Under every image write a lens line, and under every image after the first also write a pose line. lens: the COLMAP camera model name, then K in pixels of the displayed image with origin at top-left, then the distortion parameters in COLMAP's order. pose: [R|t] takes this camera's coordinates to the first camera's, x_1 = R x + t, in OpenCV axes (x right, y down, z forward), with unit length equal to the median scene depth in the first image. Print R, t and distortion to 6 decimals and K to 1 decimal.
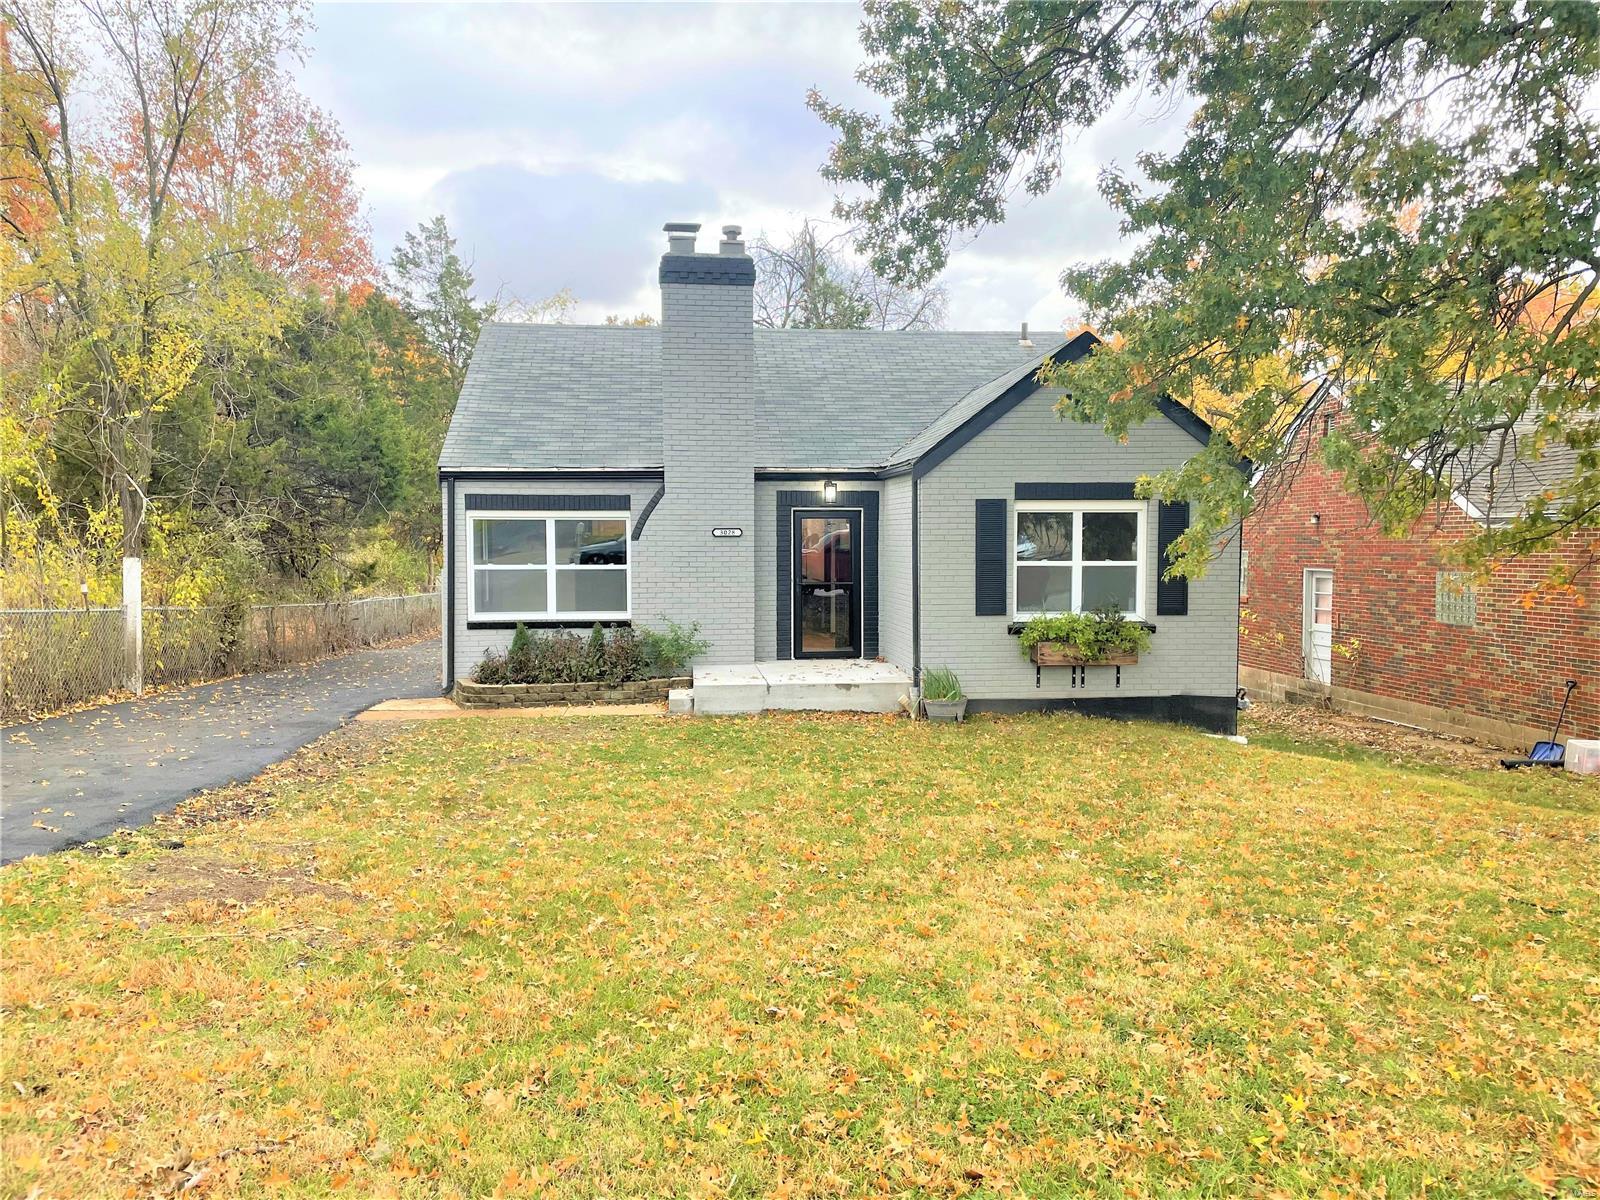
lens RADIAL K [[1214.6, 0, 800.0], [0, 1214.6, 600.0], [0, 0, 1]] dist [0.057870, -0.001460]
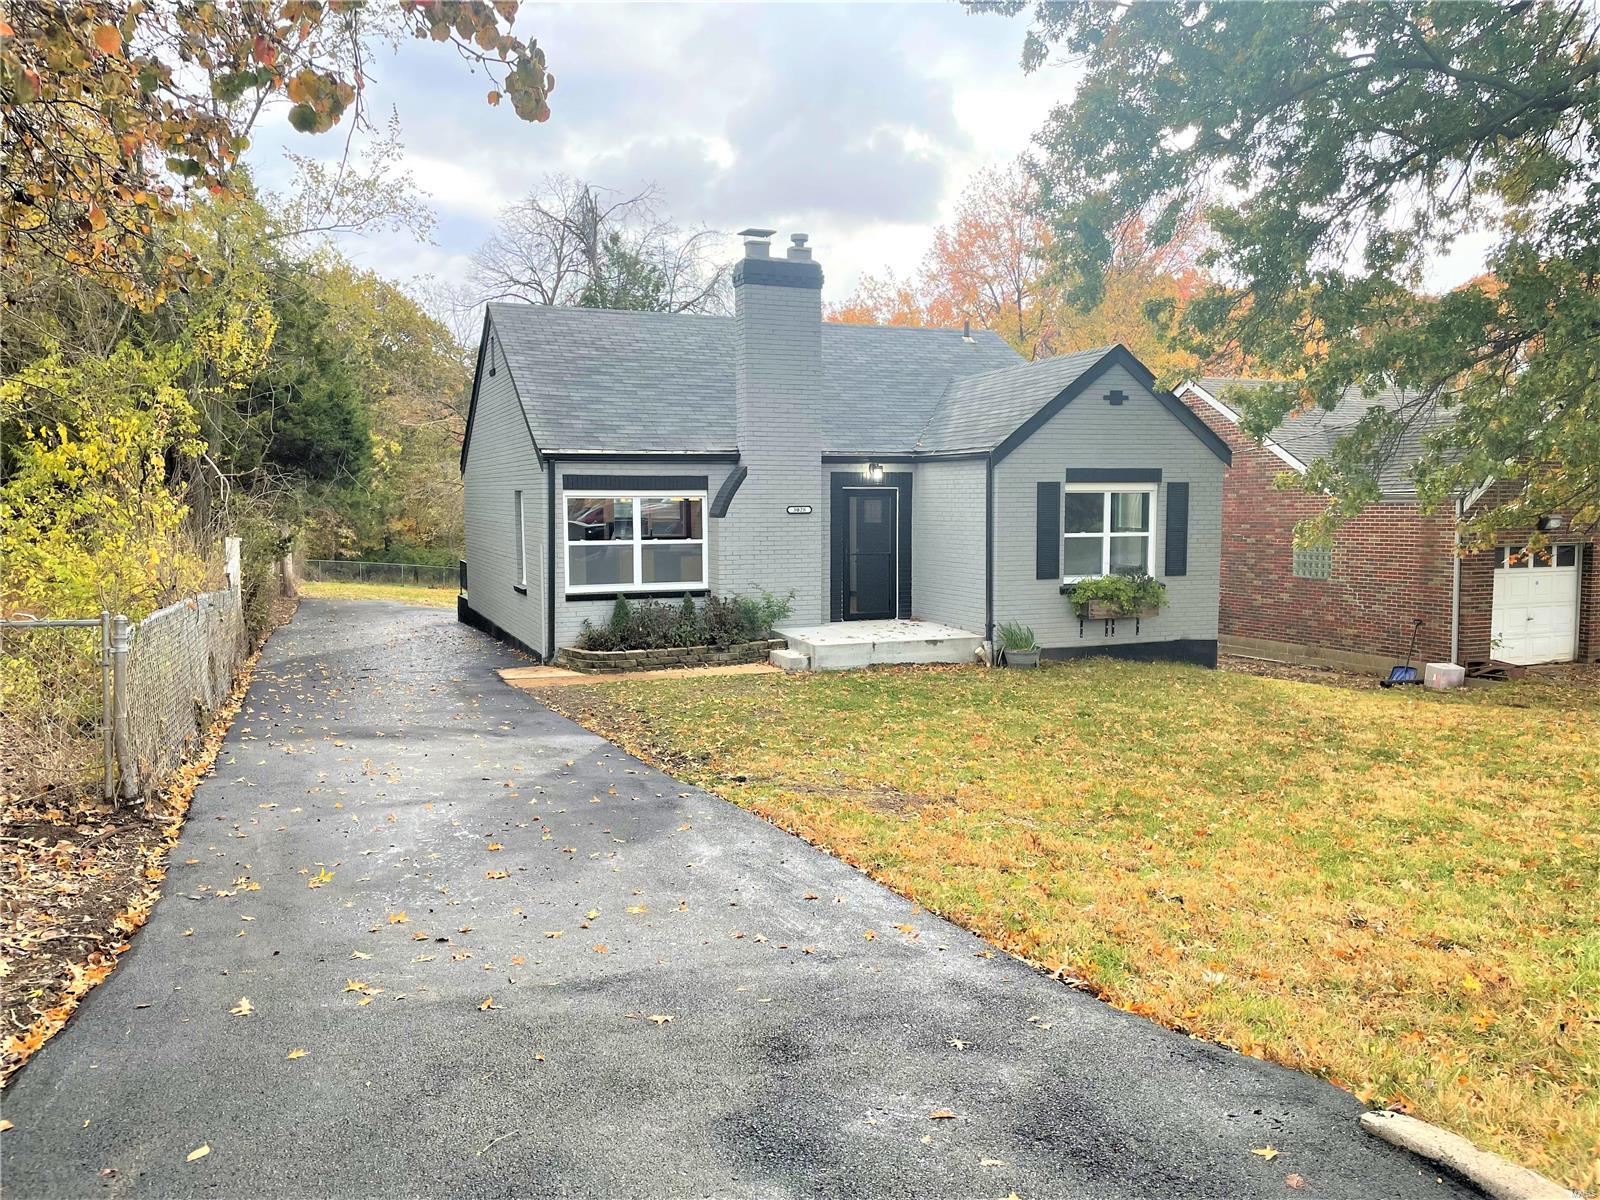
lens RADIAL K [[1213.8, 0, 800.0], [0, 1213.8, 608.8], [0, 0, 1]] dist [0.069280, 0.000427]
pose [[0.962512, -0.026081, 0.269983, -0.366382], [0.015612, 0.999043, 0.040849, -0.009972], [-0.270790, -0.035103, 0.961998, -0.085132]]
